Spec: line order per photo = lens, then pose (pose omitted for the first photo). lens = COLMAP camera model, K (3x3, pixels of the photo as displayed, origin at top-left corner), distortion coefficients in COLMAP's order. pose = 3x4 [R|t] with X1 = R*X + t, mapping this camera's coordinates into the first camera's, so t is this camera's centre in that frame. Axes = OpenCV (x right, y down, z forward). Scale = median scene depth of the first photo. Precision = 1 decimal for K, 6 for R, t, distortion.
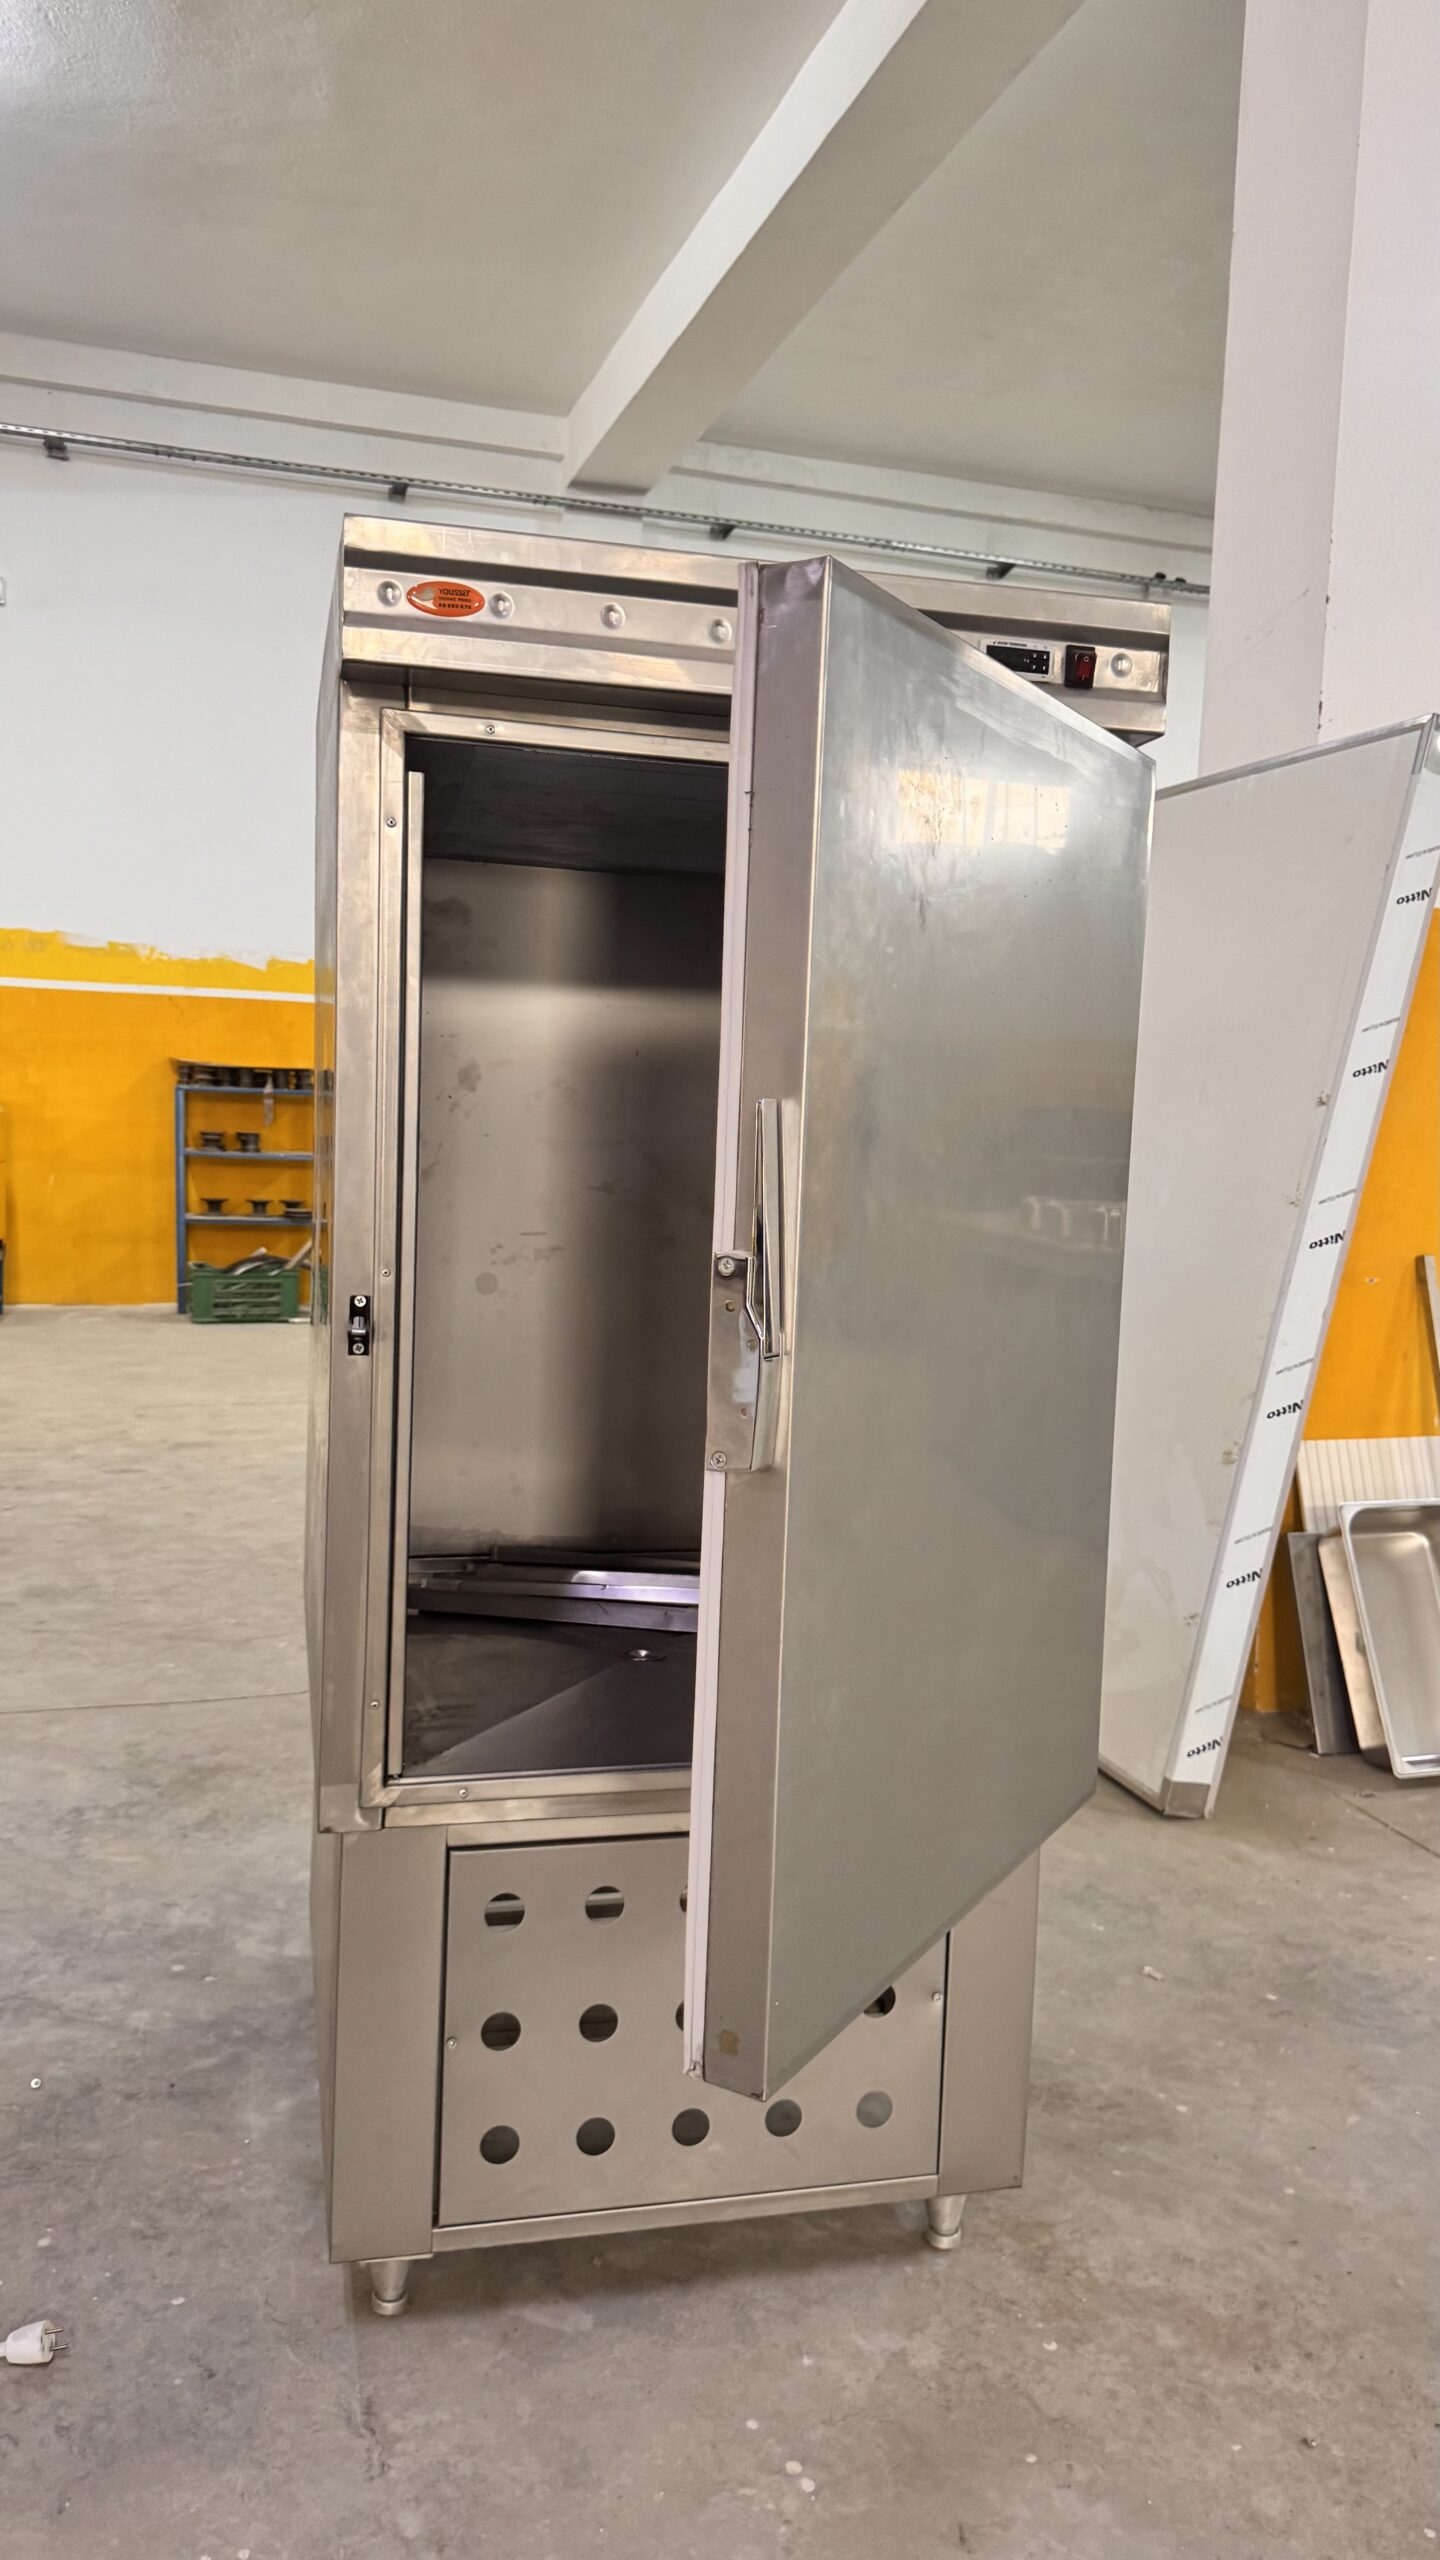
lens RADIAL K [[1821.7, 0, 682.2], [0, 1821.7, 1280.6], [0, 0, 1]] dist [0.003728, -0.012182]
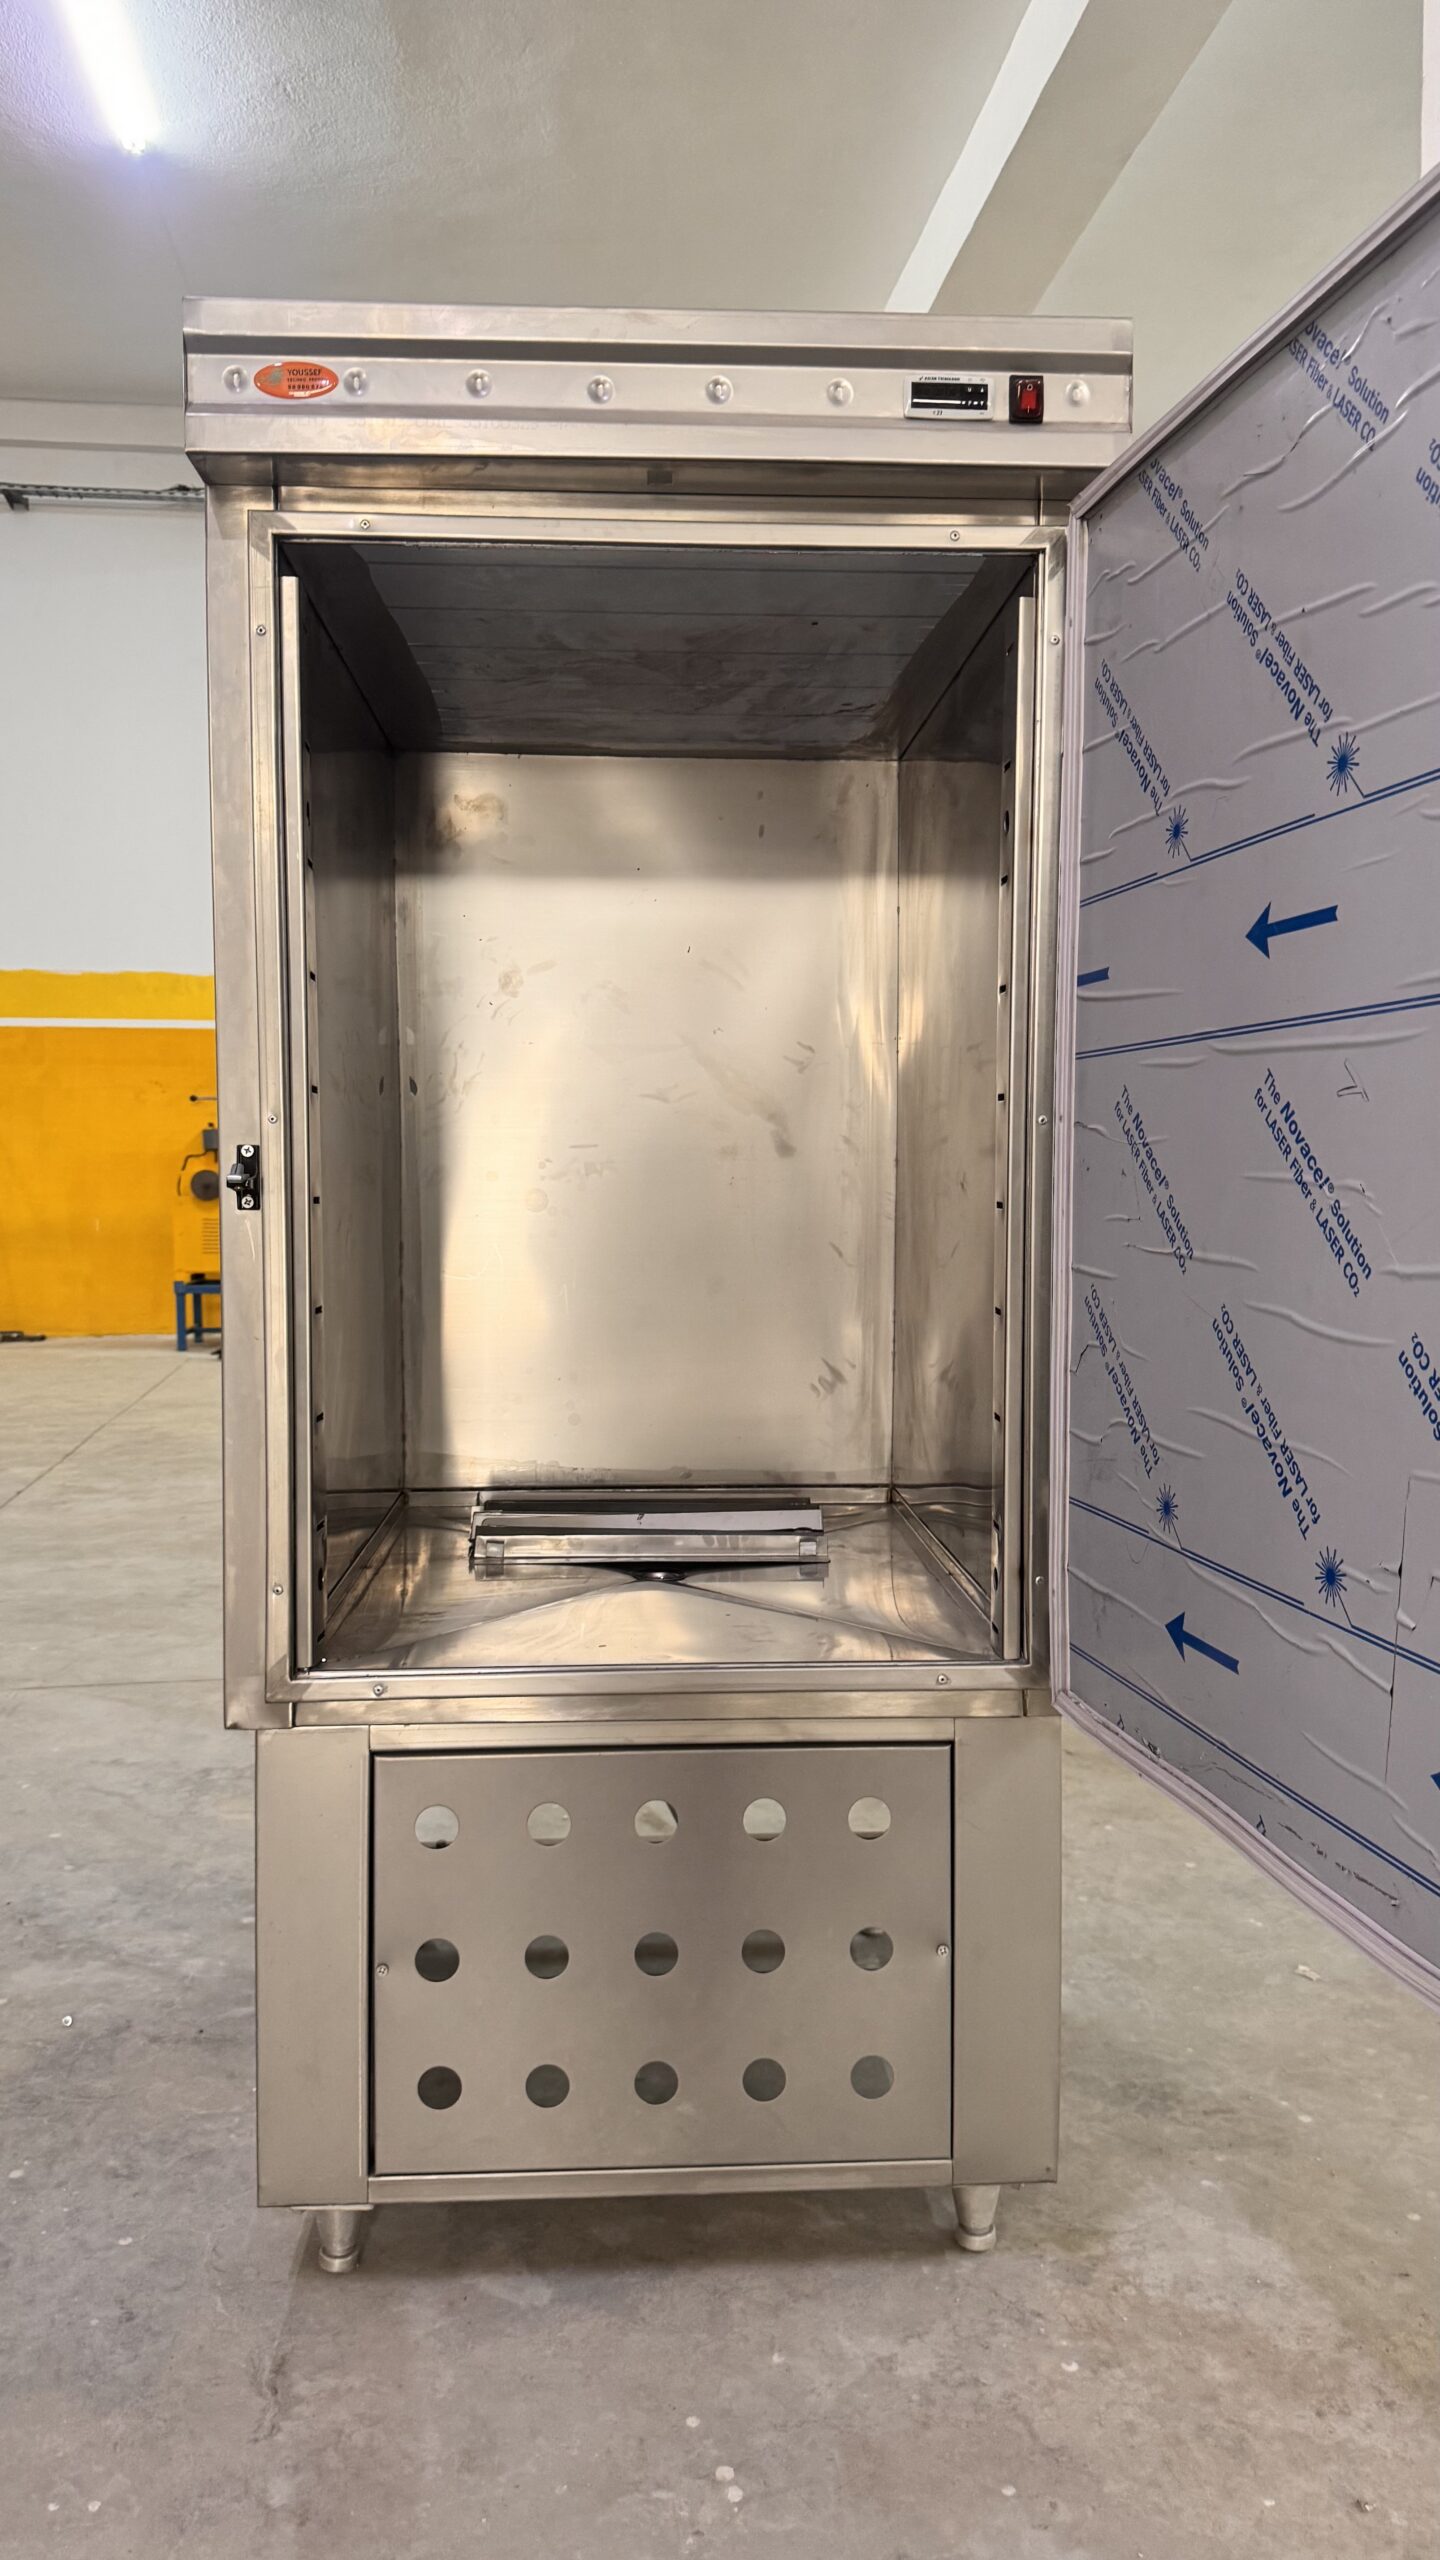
lens RADIAL K [[1812.7, 0, 686.3], [0, 1812.7, 1274.2], [0, 0, 1]] dist [0.016772, -0.024630]
pose [[0.982806, -0.025575, -0.182863, 0.191666], [0.019875, 0.999260, -0.032932, 0.099219], [0.183570, 0.028731, 0.982587, 0.118629]]
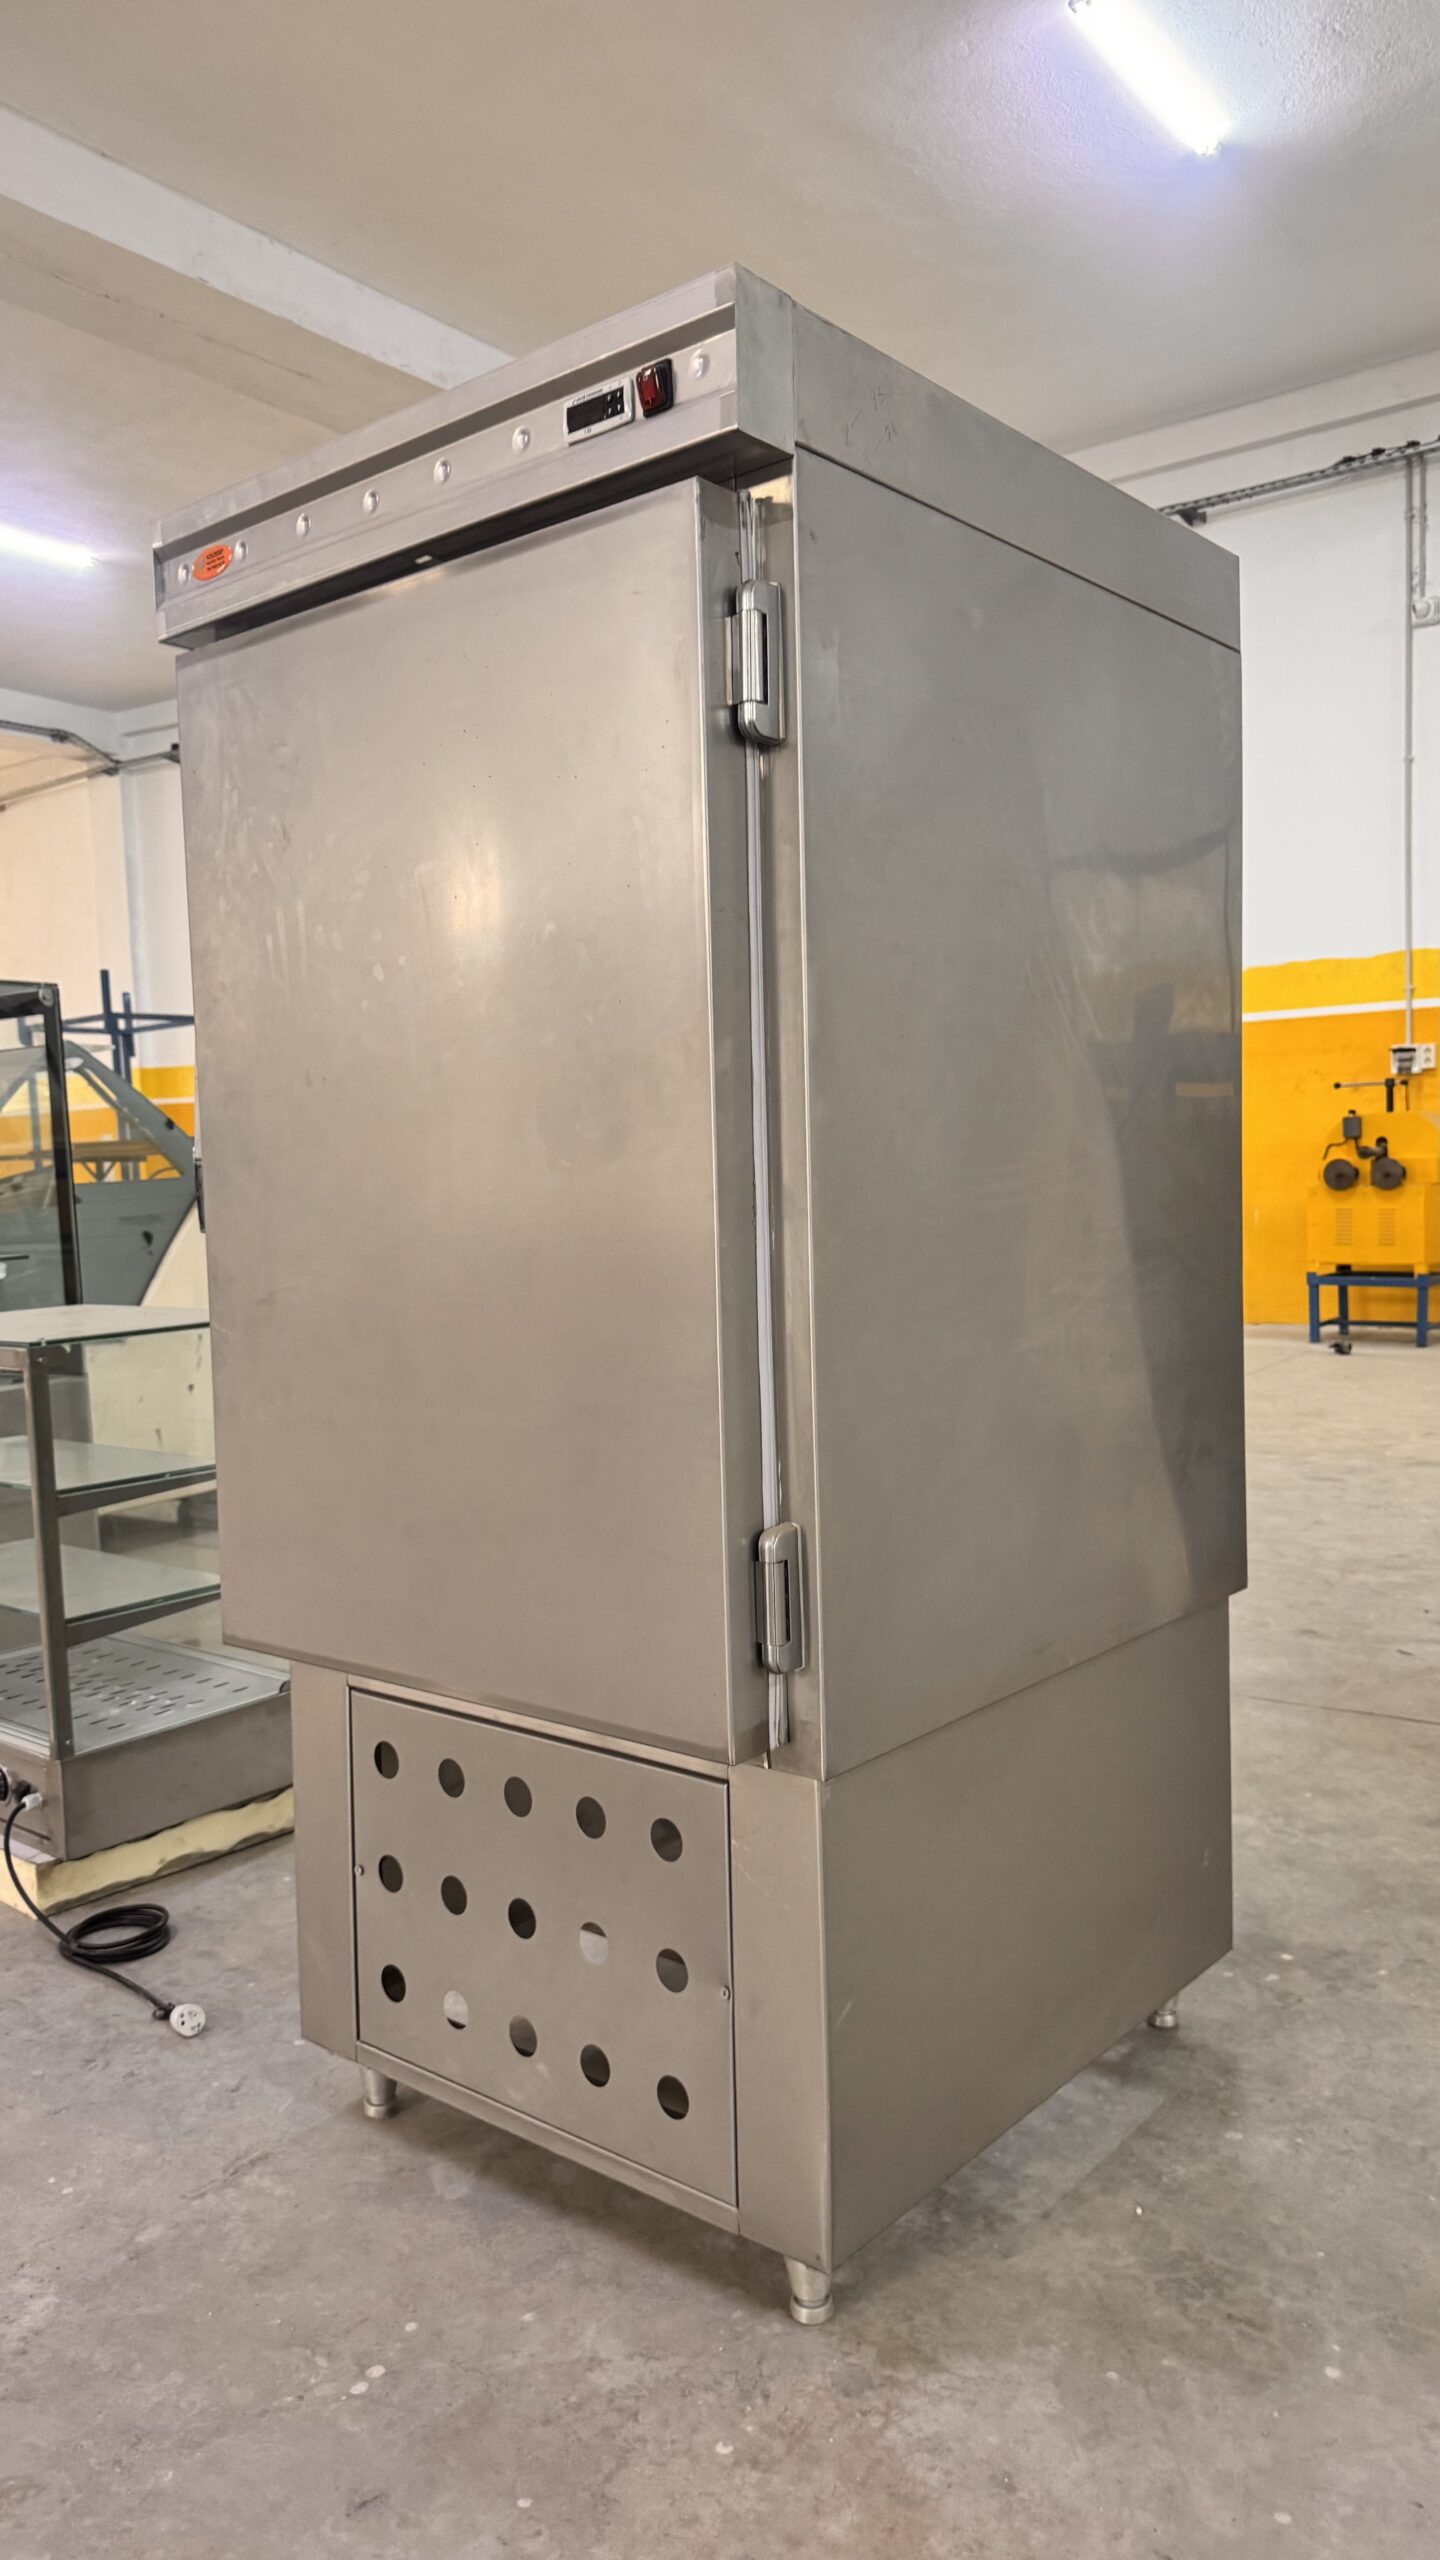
lens RADIAL K [[1810.9, 0, 716.1], [0, 1810.9, 1289.6], [0, 0, 1]] dist [0.000625, -0.004335]
pose [[0.599840, -0.000504, -0.800119, 0.832854], [-0.019600, 0.999690, -0.015324, 0.081802], [0.799880, 0.024874, 0.599645, 0.496003]]
